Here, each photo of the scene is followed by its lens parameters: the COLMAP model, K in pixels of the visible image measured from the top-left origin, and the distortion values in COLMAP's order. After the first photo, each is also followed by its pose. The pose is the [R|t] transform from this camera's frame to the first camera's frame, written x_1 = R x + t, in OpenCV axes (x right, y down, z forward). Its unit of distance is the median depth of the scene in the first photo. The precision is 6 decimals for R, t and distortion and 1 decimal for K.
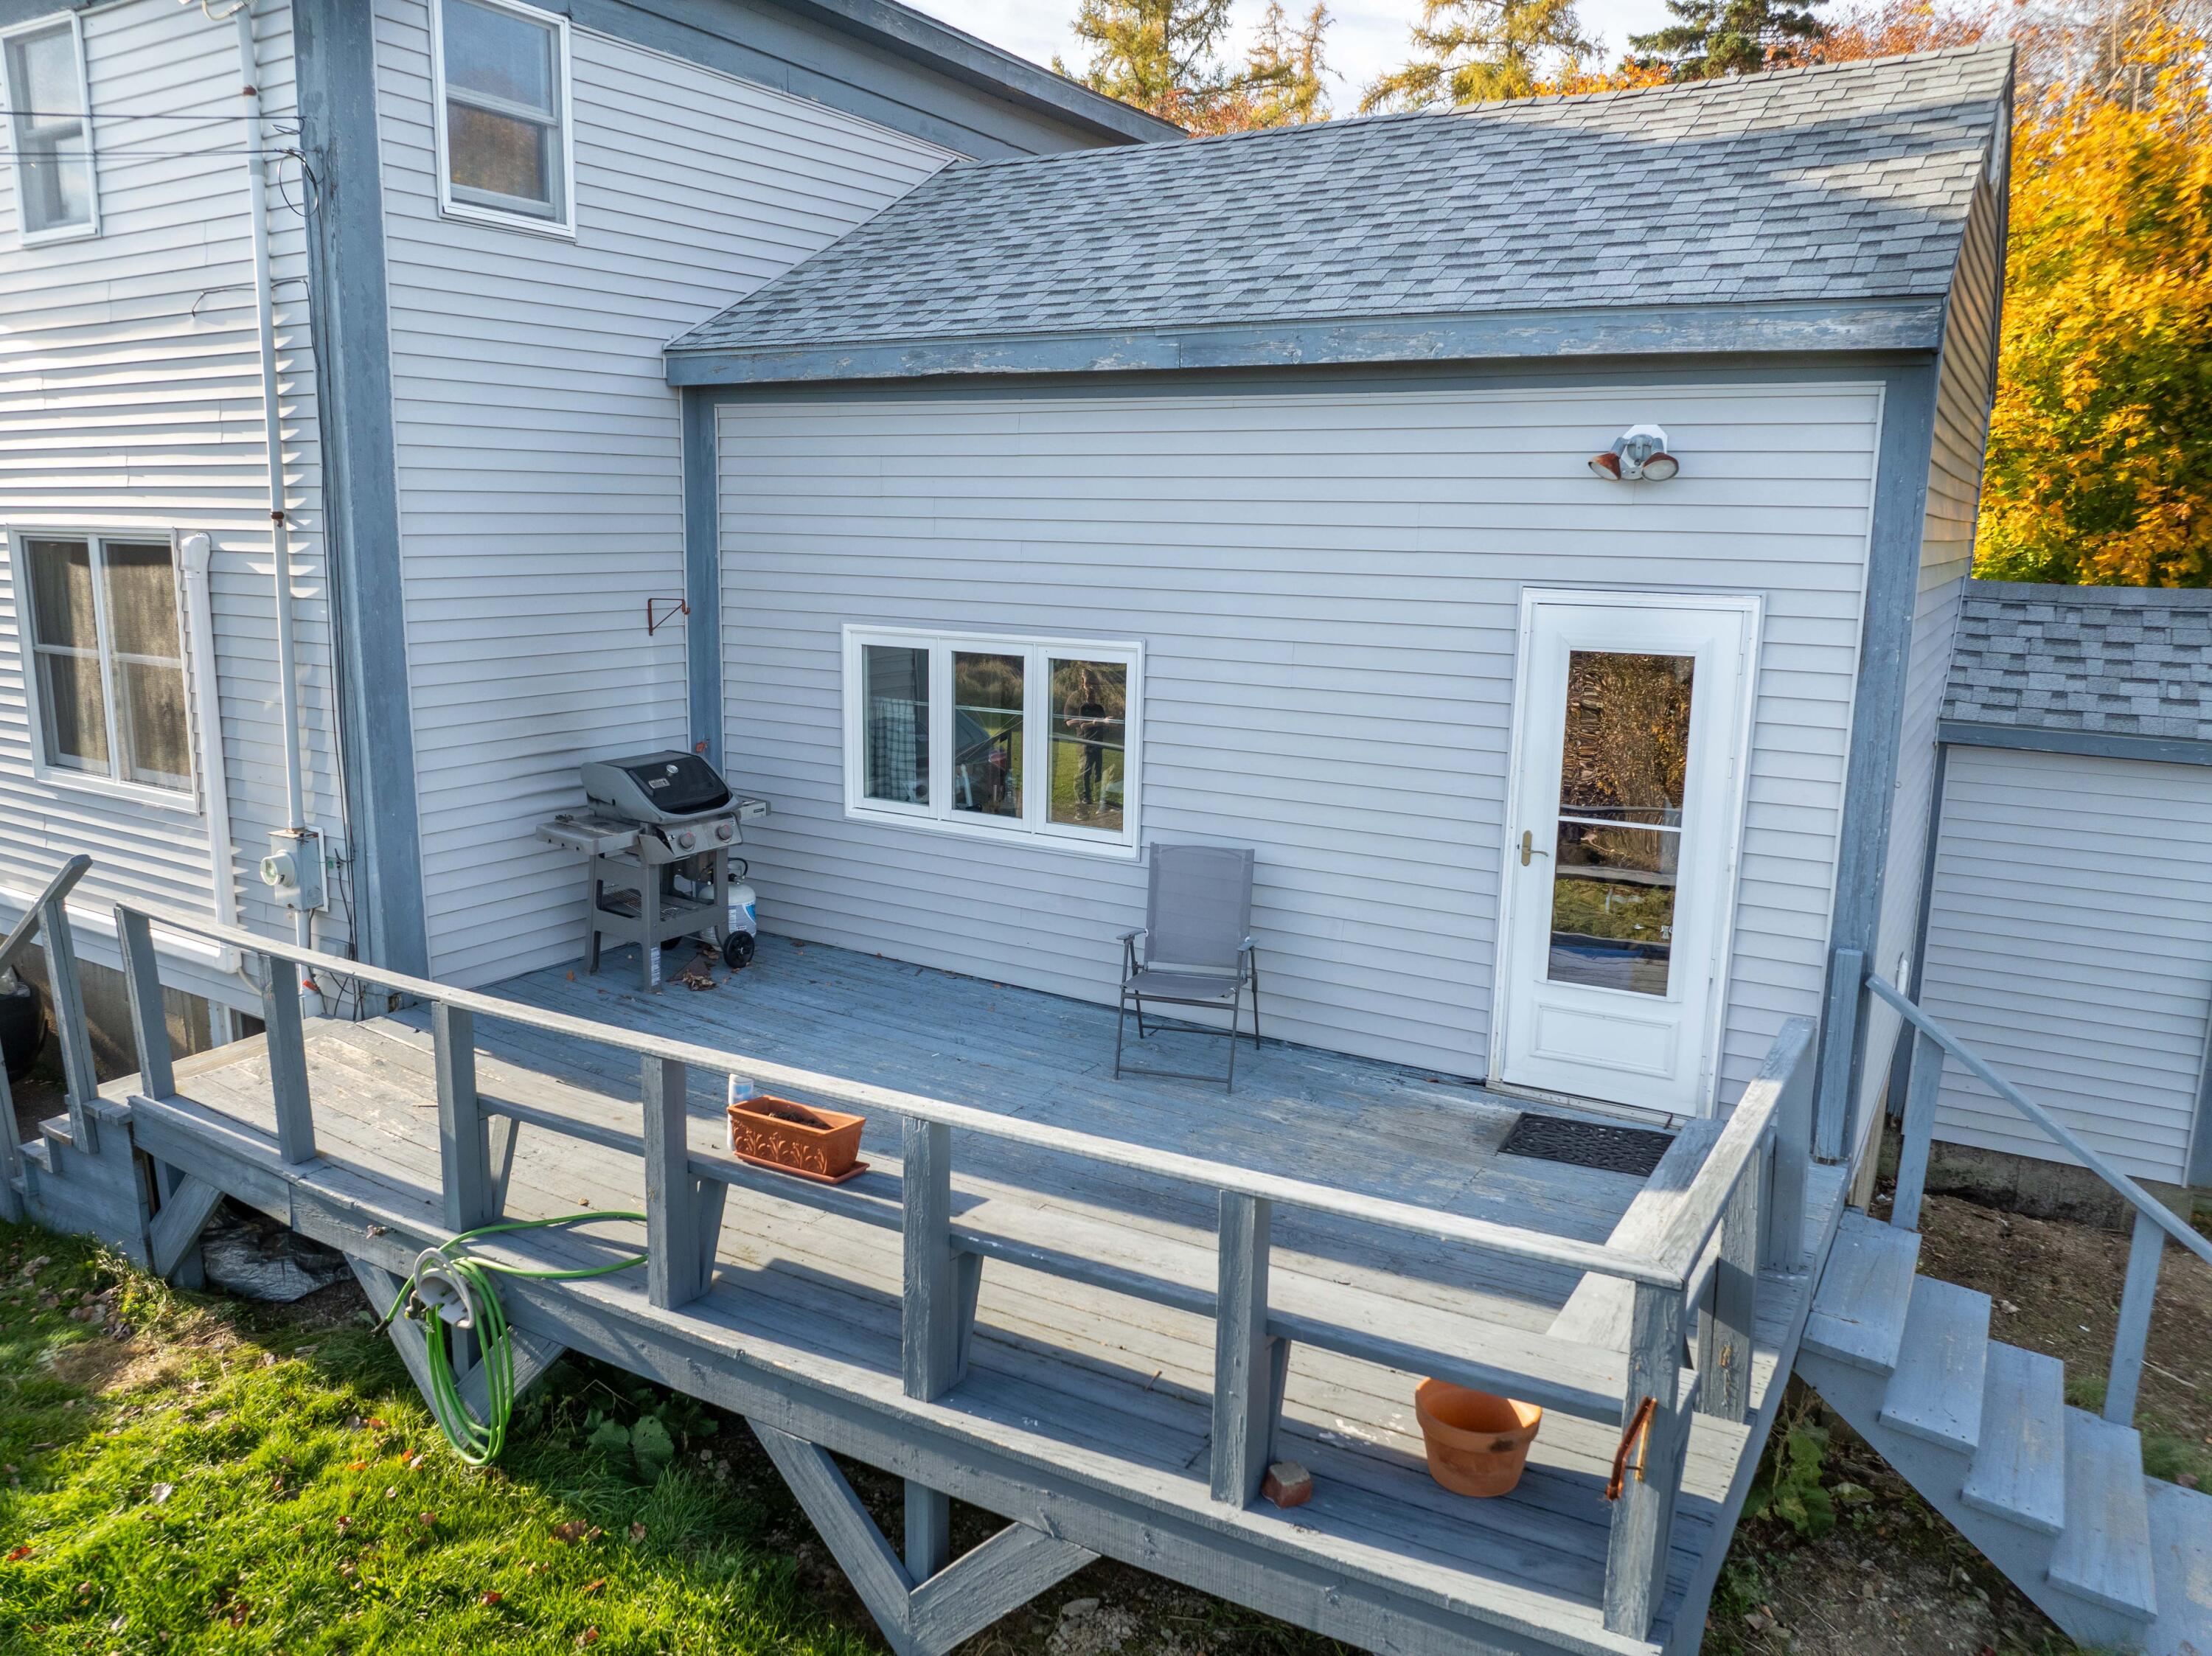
lens RADIAL K [[1566.9, 0, 1106.0], [0, 1566.9, 828.0], [0, 0, 1]] dist [-0.037801, 0.010362]
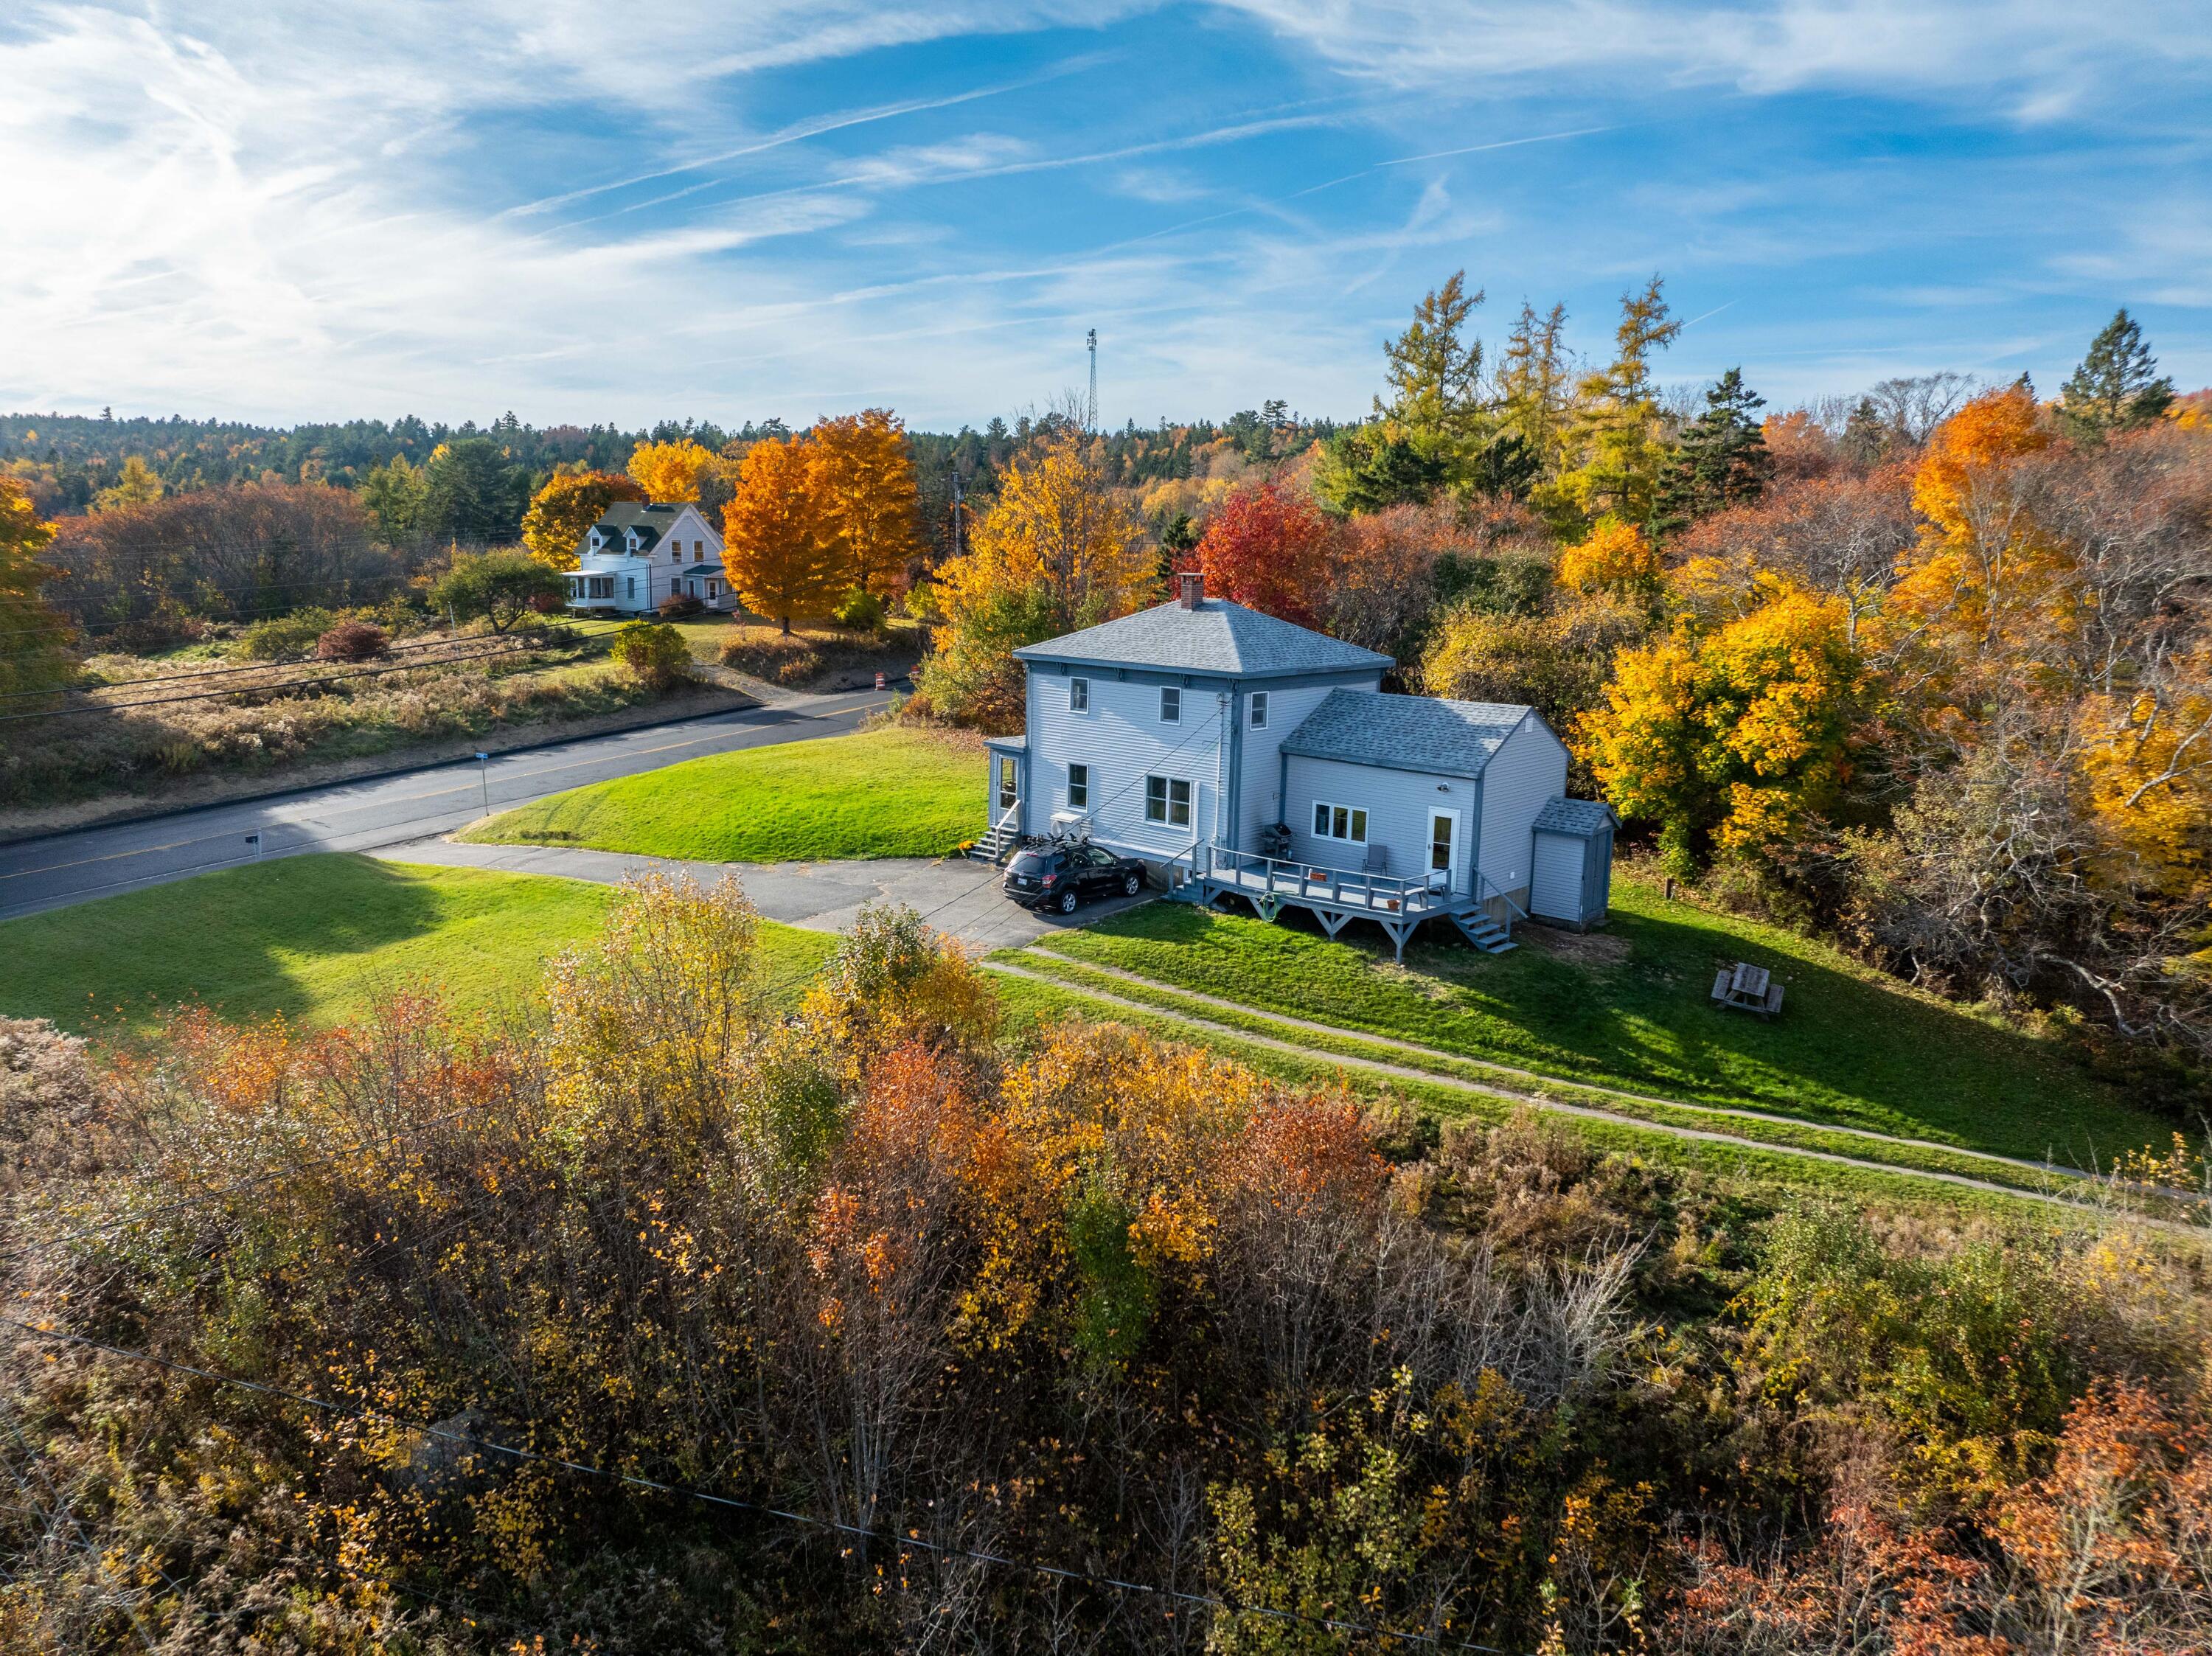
lens RADIAL K [[1592.9, 0, 1040.5], [0, 1592.9, 836.0], [0, 0, 1]] dist [-0.014210, -0.002650]
pose [[0.972517, 0.041037, -0.229186, 0.204468], [-0.042148, 0.999111, 0.000049, 0.031635], [0.228985, 0.009612, 0.973383, -5.235653]]
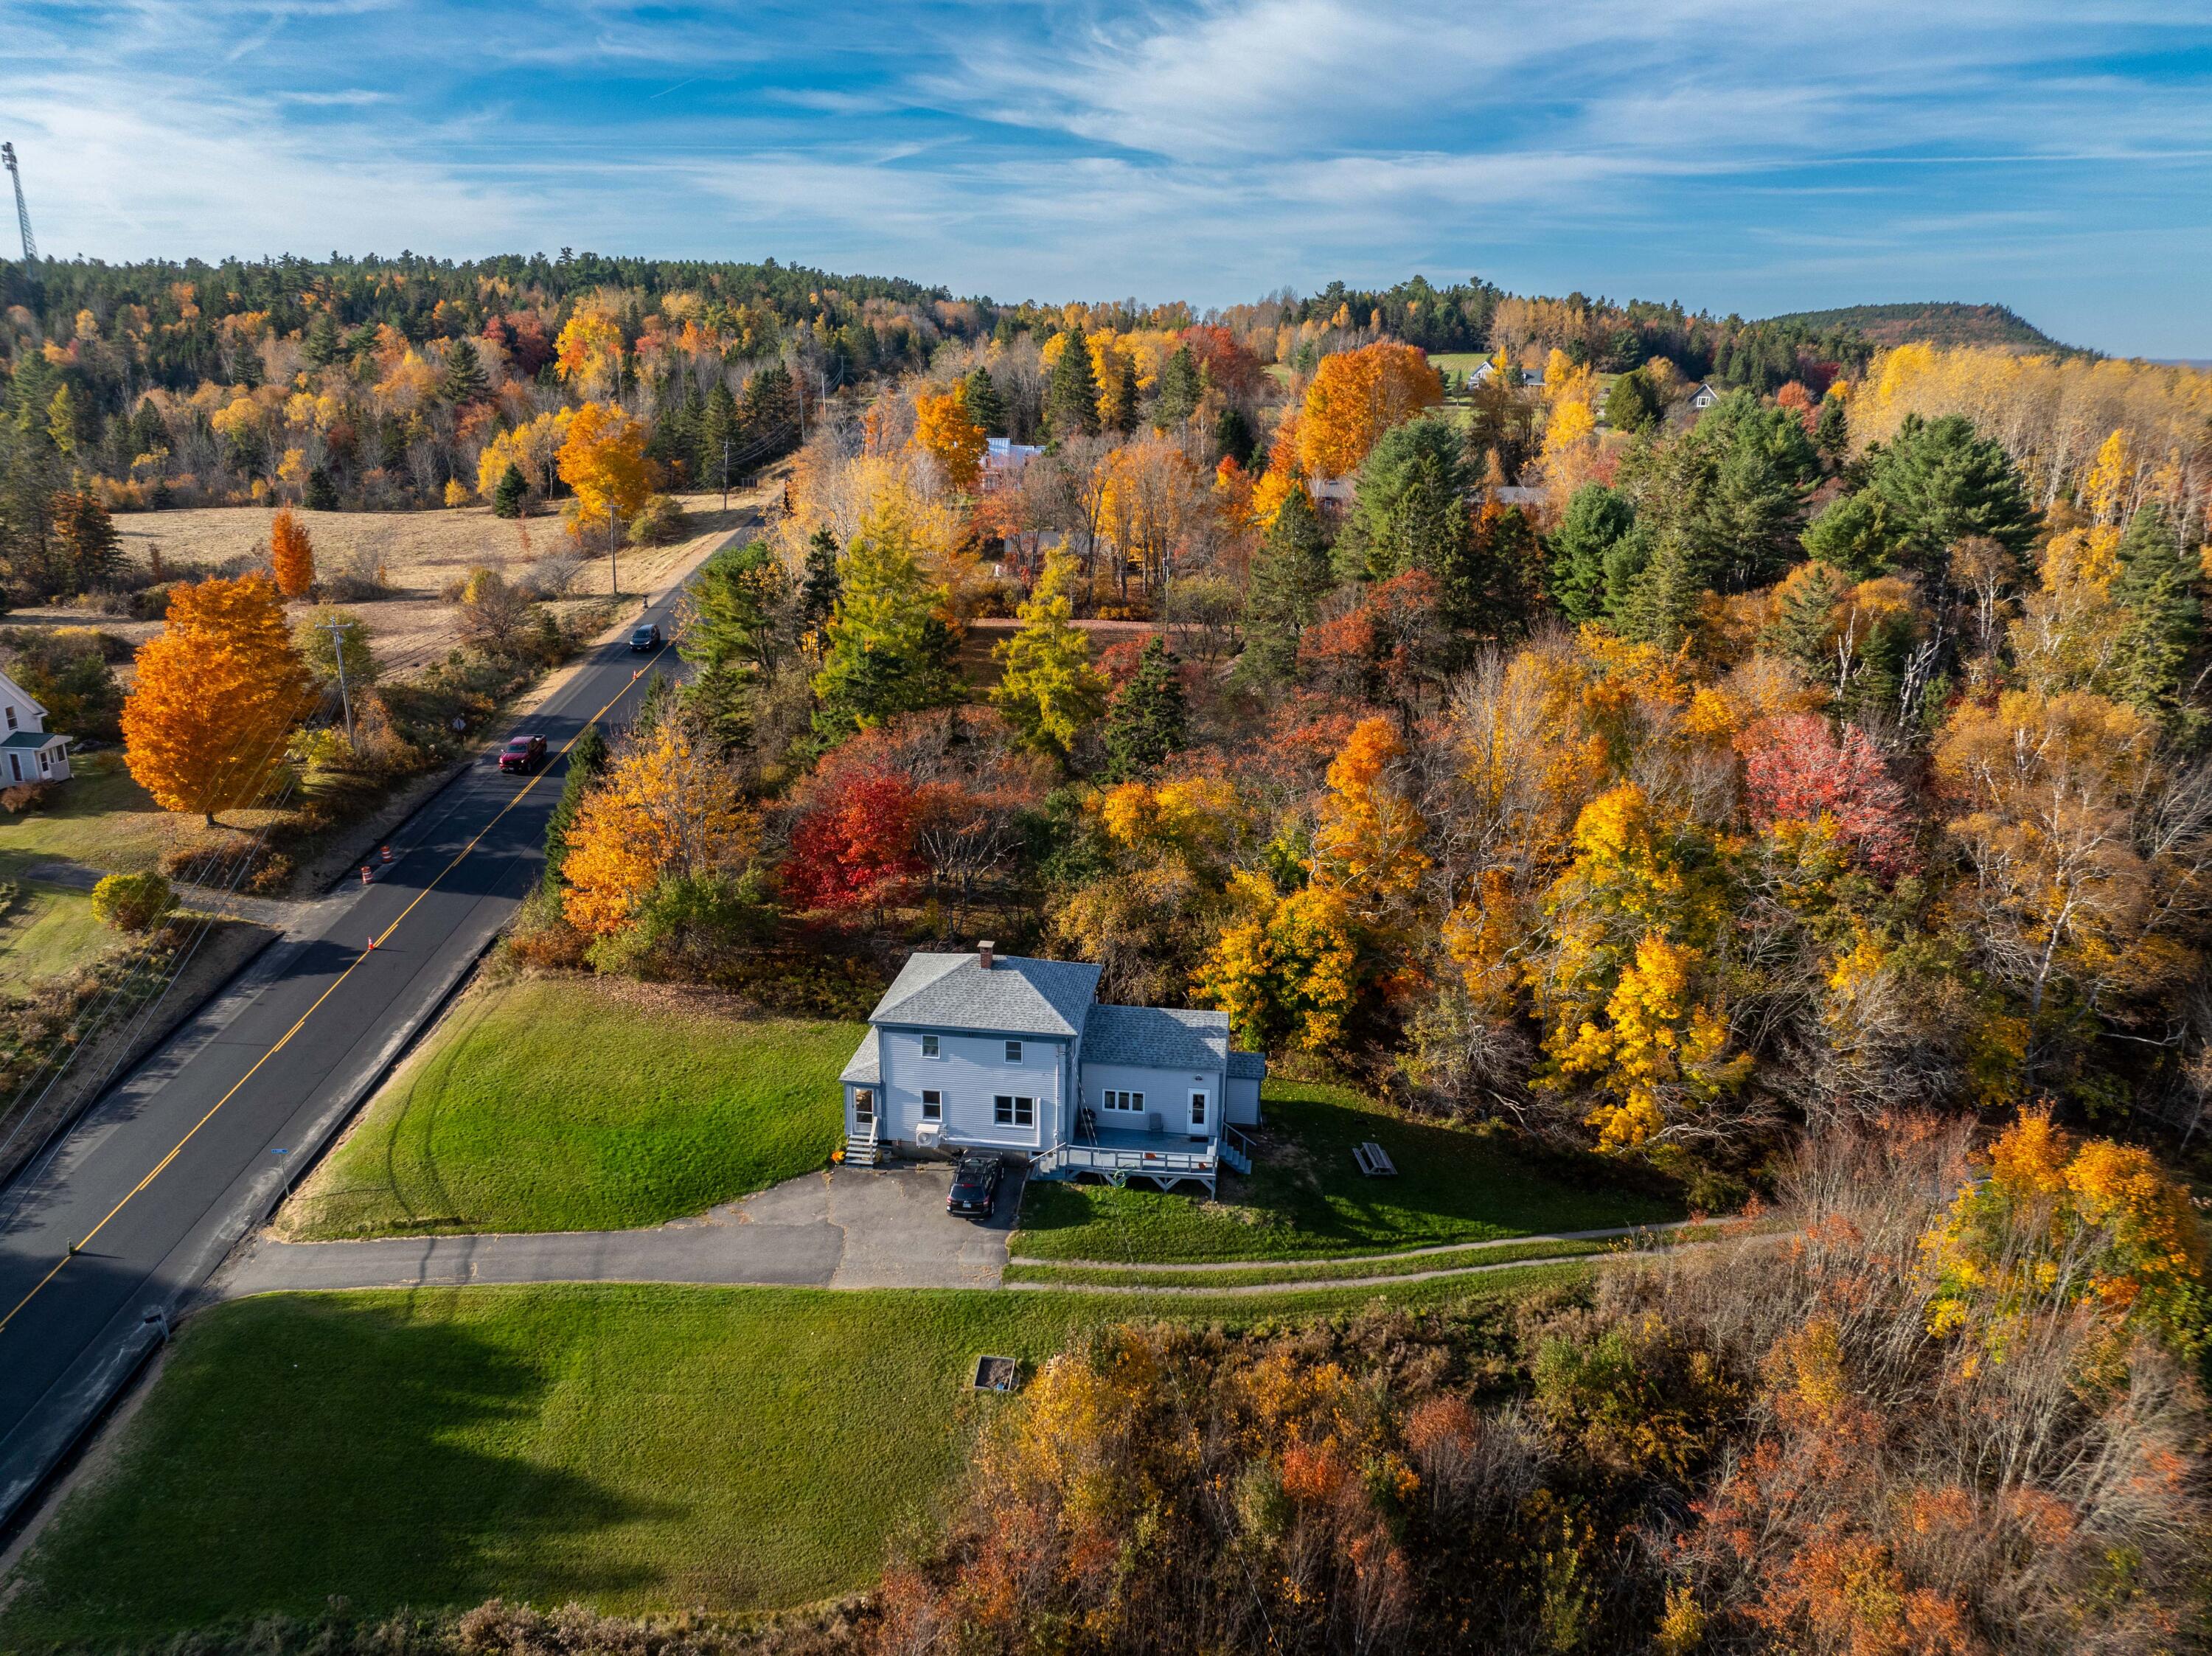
lens RADIAL K [[1660.0, 0, 1080.0], [0, 1660.0, 836.4], [0, 0, 1]] dist [-0.036762, -0.005655]
pose [[0.925256, -0.134202, 0.354811, -3.750837], [0.089356, 0.986116, 0.139967, -3.138074], [-0.368669, -0.097800, 0.924402, -8.037578]]
